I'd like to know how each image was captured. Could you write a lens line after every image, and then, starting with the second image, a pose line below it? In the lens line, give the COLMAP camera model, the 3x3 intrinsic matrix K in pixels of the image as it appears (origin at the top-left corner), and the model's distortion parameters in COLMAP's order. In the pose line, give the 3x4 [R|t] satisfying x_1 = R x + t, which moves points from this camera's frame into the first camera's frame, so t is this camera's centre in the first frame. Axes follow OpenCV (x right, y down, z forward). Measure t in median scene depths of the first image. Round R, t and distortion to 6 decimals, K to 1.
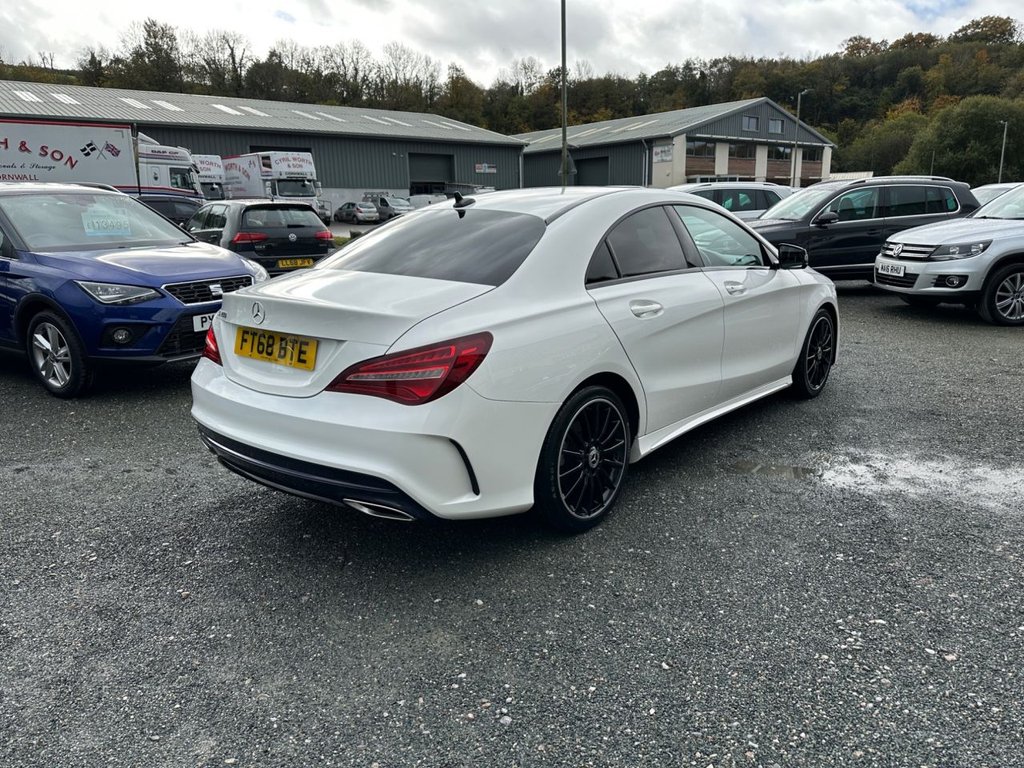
lens RADIAL K [[737.7, 0, 486.5], [0, 737.7, 384.7], [0, 0, 1]] dist [0.055600, -0.057880]
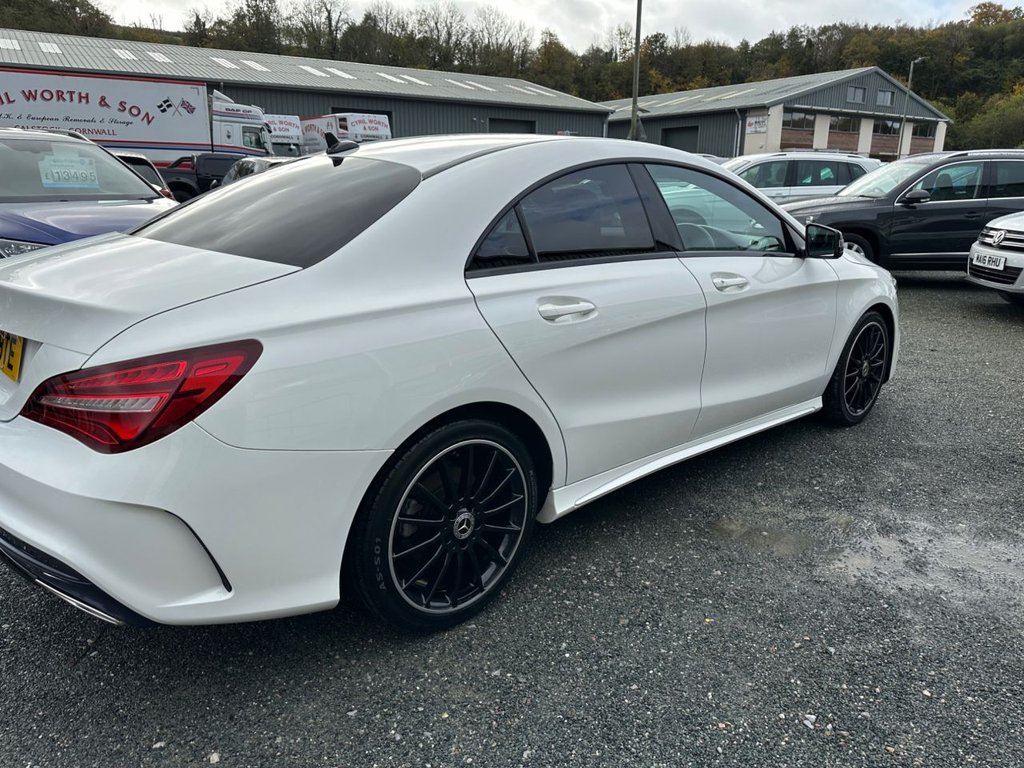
lens RADIAL K [[737.0, 0, 490.3], [0, 737.0, 377.4], [0, 0, 1]] dist [0.032702, -0.023223]
pose [[0.993217, 0.058503, -0.100486, 0.077395], [-0.055387, 0.997902, 0.033527, -0.020658], [0.102237, -0.027734, 0.994373, 0.109255]]
